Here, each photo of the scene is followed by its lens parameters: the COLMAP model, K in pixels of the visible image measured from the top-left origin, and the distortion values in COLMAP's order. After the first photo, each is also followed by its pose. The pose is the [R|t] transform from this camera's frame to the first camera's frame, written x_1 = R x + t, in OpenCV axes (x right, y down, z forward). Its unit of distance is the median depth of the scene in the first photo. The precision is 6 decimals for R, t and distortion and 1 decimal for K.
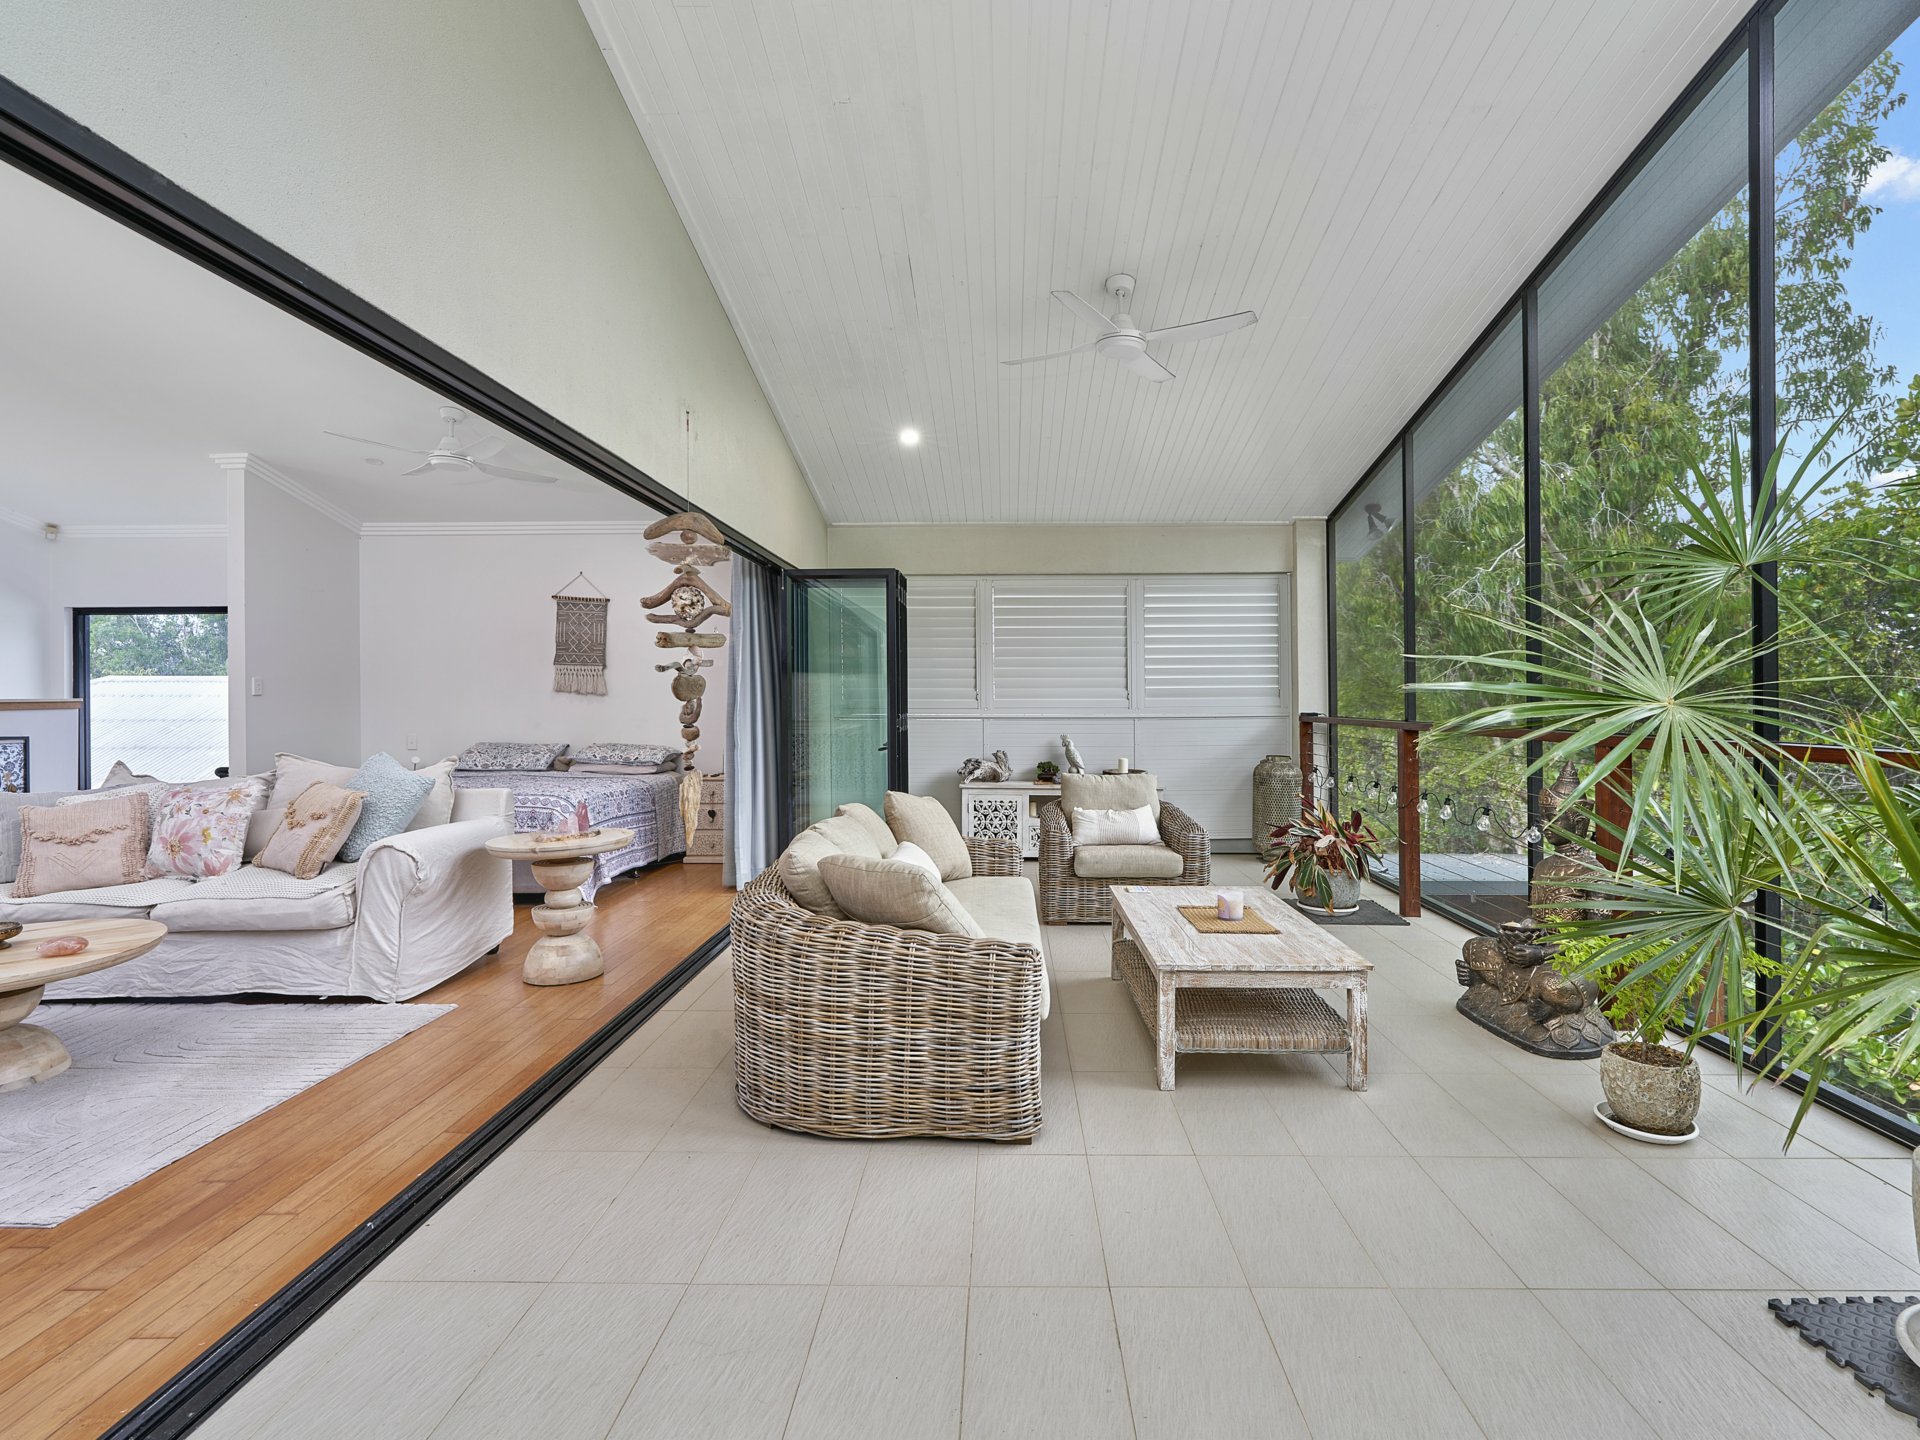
lens RADIAL K [[967.2, 0, 964.3], [0, 967.2, 704.8], [0, 0, 1]] dist [-0.008856, 0.002005]
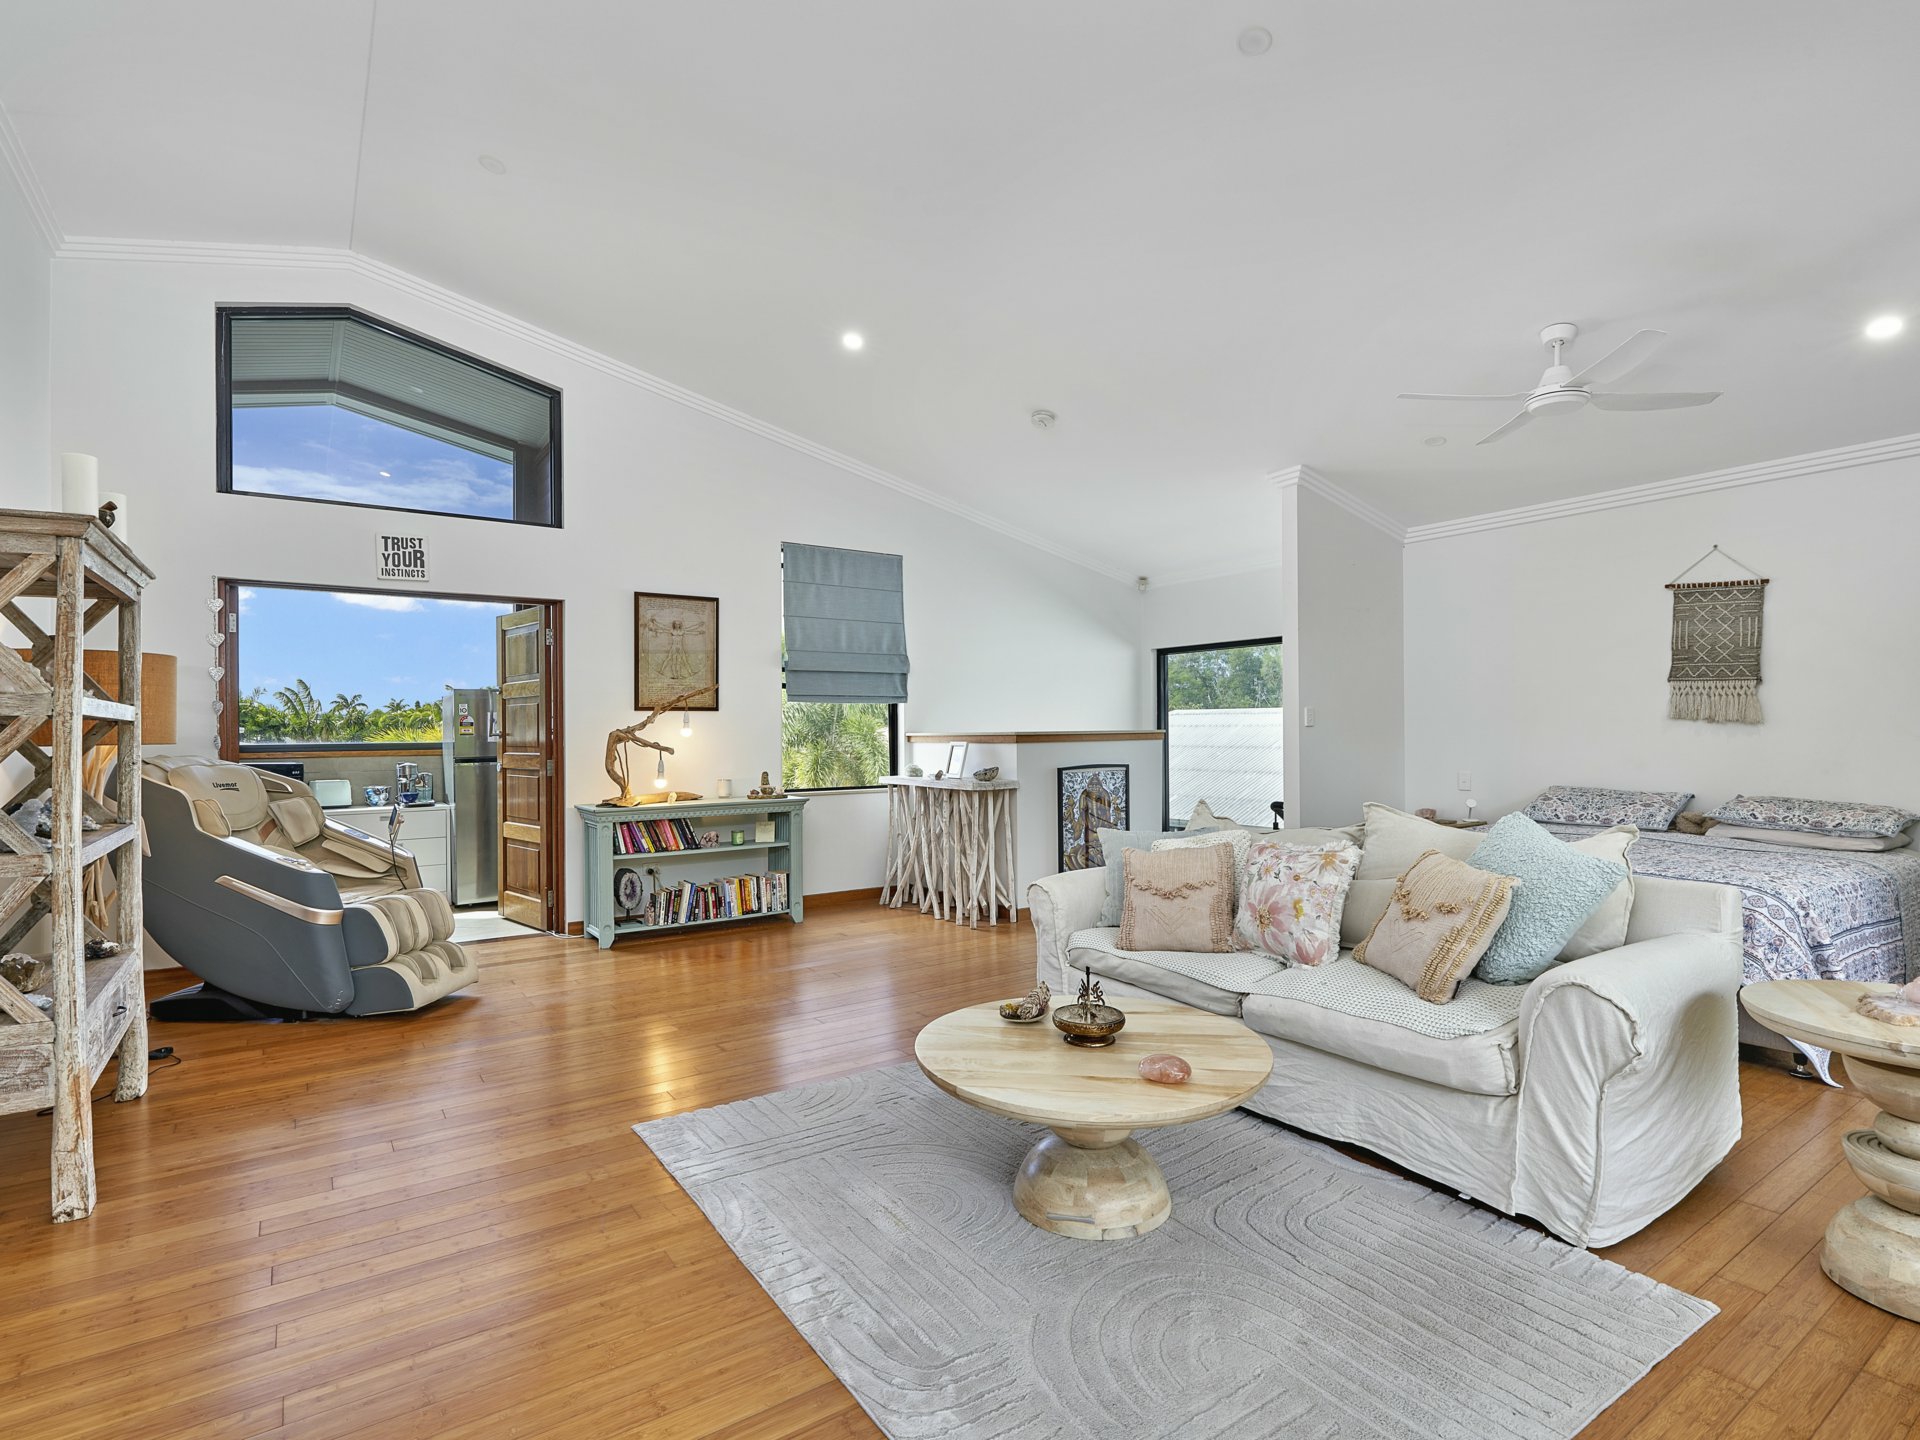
lens RADIAL K [[967.2, 0, 964.3], [0, 967.2, 704.8], [0, 0, 1]] dist [-0.008856, 0.002005]
pose [[0.590274, -0.022046, -0.806902, -0.313035], [-0.001859, 0.999587, -0.028670, -0.005914], [0.807201, 0.018423, 0.589989, 0.319142]]
